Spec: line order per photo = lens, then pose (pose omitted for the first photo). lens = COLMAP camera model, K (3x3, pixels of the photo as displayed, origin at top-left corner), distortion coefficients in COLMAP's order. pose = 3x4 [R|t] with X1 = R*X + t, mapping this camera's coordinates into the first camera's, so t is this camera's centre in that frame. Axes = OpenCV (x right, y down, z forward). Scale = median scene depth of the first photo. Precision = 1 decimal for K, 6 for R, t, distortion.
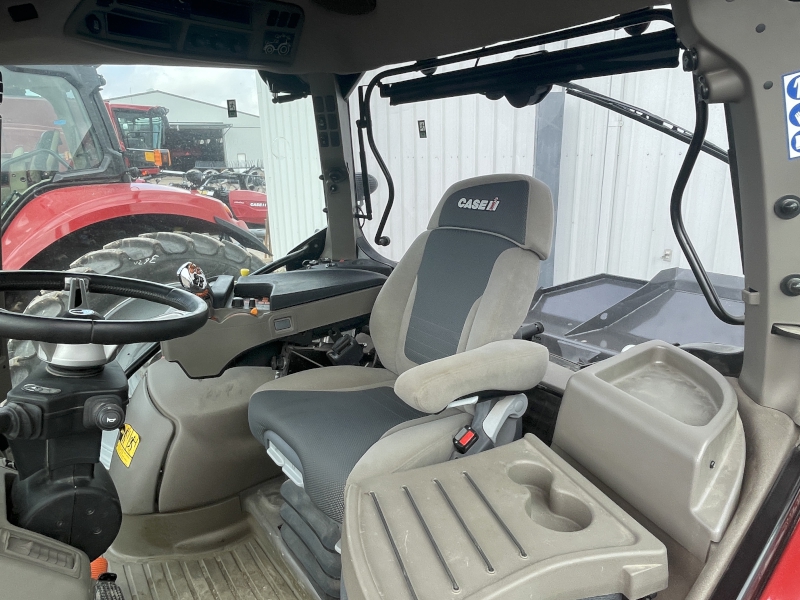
lens RADIAL K [[535.9, 0, 389.0], [0, 535.9, 306.5], [0, 0, 1]] dist [-0.007582, -0.001272]
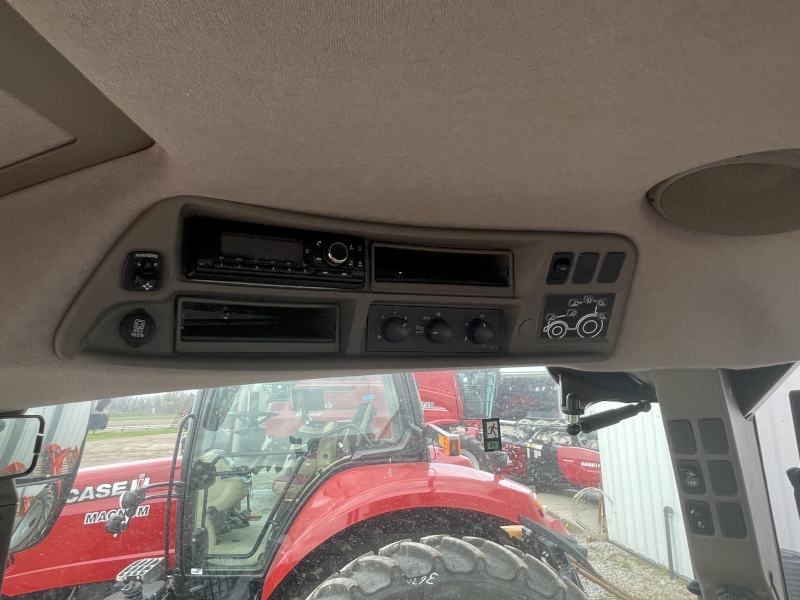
lens RADIAL K [[535.9, 0, 389.0], [0, 535.9, 306.5], [0, 0, 1]] dist [-0.007582, -0.001272]
pose [[0.829750, -0.097429, -0.549566, -0.040069], [-0.150835, 0.908864, -0.388863, -0.134153], [0.537367, 0.405553, 0.739435, 0.258166]]
